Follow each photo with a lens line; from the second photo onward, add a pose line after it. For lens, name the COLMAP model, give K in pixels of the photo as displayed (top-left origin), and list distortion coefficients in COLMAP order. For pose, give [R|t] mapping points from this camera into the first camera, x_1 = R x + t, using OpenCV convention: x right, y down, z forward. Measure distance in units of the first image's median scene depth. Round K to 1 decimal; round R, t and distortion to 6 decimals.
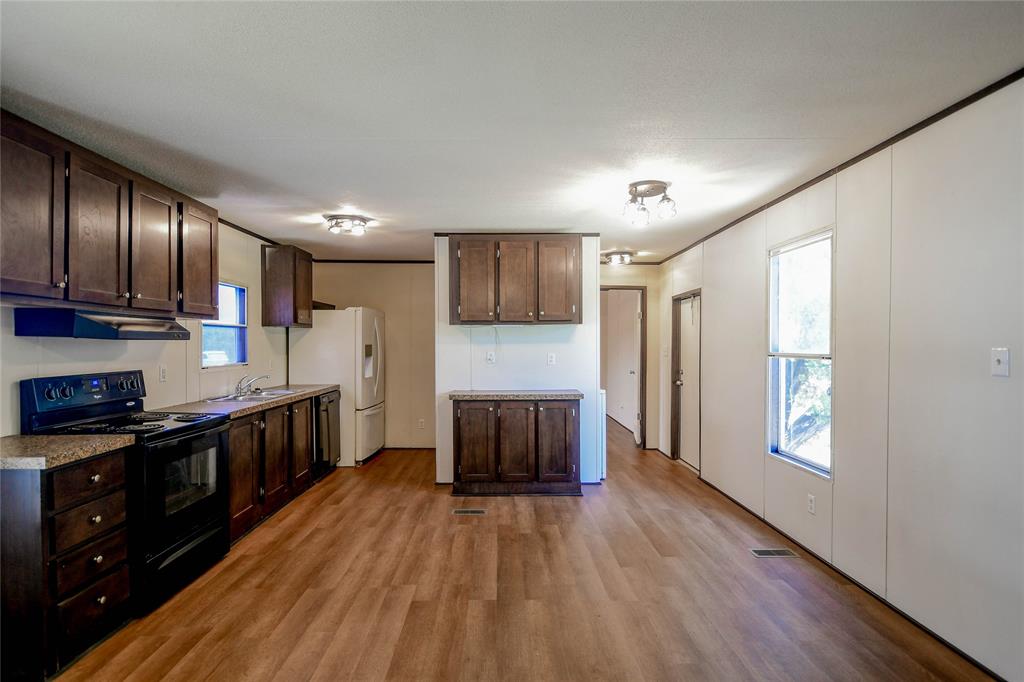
lens RADIAL K [[499.6, 0, 503.2], [0, 499.6, 346.3], [0, 0, 1]] dist [0.006044, -0.011031]
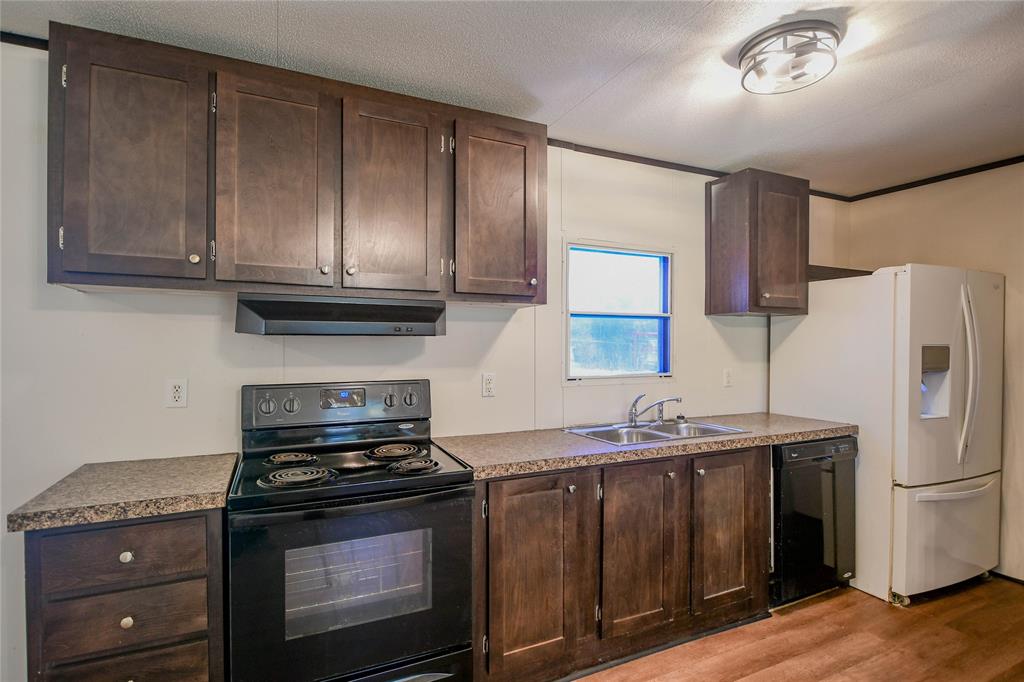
lens RADIAL K [[499.6, 0, 504.9], [0, 499.6, 347.7], [0, 0, 1]] dist [0.006044, -0.011031]
pose [[0.418202, 0.007682, -0.908321, -0.027938], [-0.007159, 0.999961, 0.005161, -0.001460], [0.908326, 0.004344, 0.418241, 0.603033]]
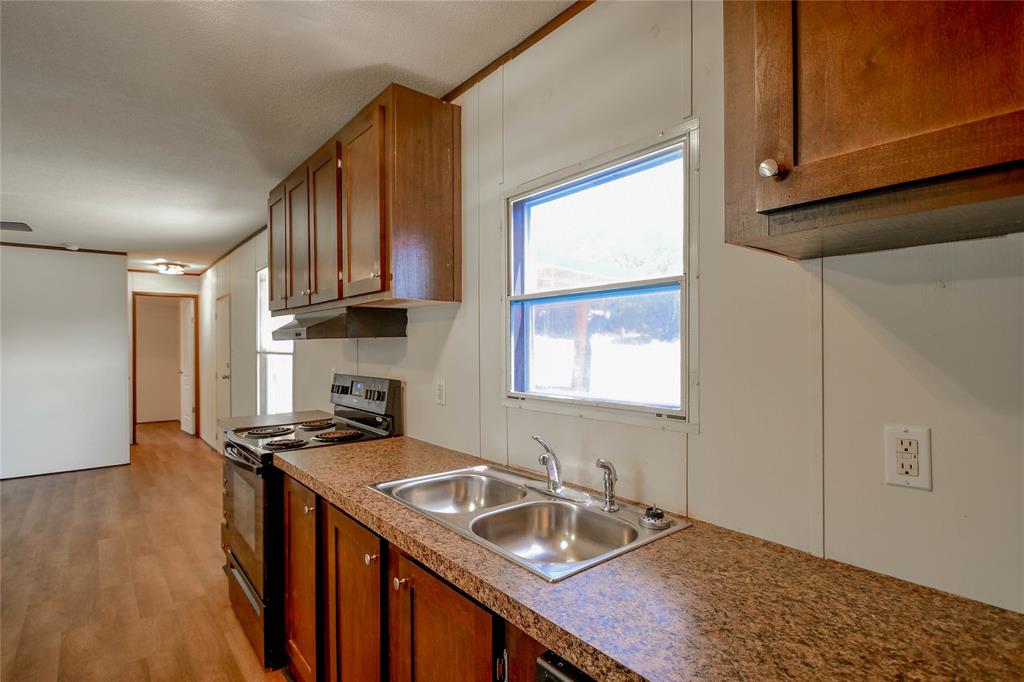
lens RADIAL K [[499.6, 0, 500.1], [0, 499.6, 354.5], [0, 0, 1]] dist [0.006044, -0.011031]
pose [[-0.773275, 0.012760, -0.633943, -0.282351], [-0.001063, 0.999770, 0.021420, -0.005197], [0.634070, 0.017237, -0.773083, 1.259804]]
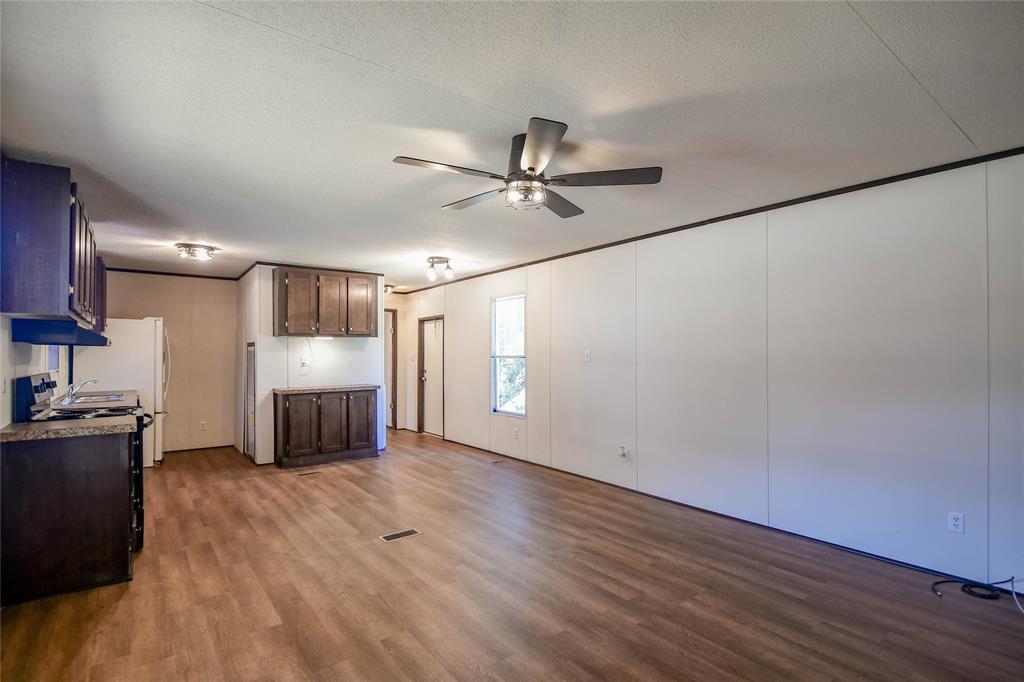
lens RADIAL K [[499.6, 0, 510.8], [0, 499.6, 346.0], [0, 0, 1]] dist [0.006044, -0.011031]
pose [[0.798554, 0.006686, 0.601885, -0.424510], [0.006539, 0.999783, -0.019781, 0.012206], [-0.601887, 0.019732, 0.798337, -0.402991]]
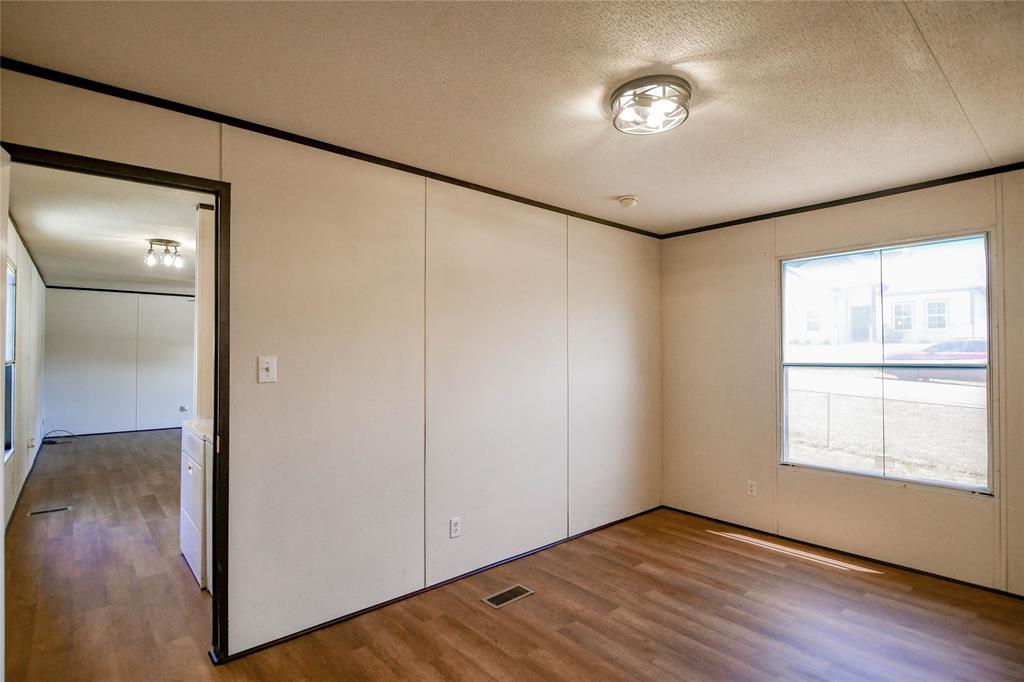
lens RADIAL K [[499.6, 0, 511.2], [0, 499.6, 342.0], [0, 0, 1]] dist [0.006044, -0.011031]
pose [[-0.757345, -0.015489, -0.652831, 0.363739], [-0.005186, 0.999830, -0.017705, -0.013250], [0.652994, -0.010023, -0.757297, 2.115106]]
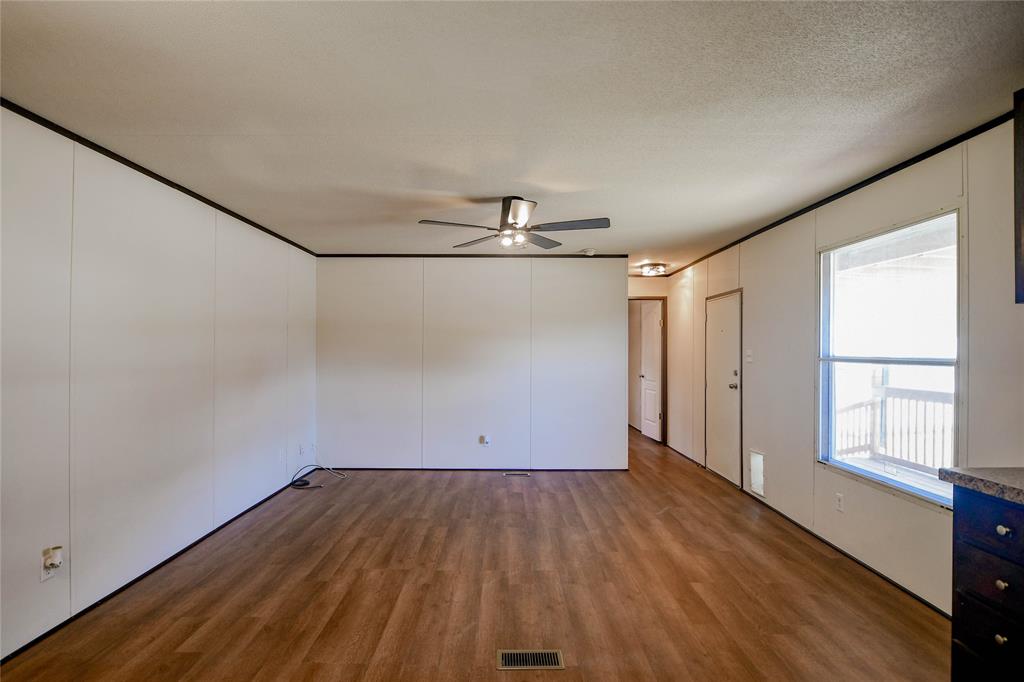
lens RADIAL K [[499.6, 0, 508.5], [0, 499.6, 344.6], [0, 0, 1]] dist [0.006044, -0.011031]
pose [[-0.999980, -0.005295, -0.003397, -0.035833], [-0.005280, 0.999977, -0.004347, -0.003412], [0.003420, -0.004329, -0.999985, 0.900094]]
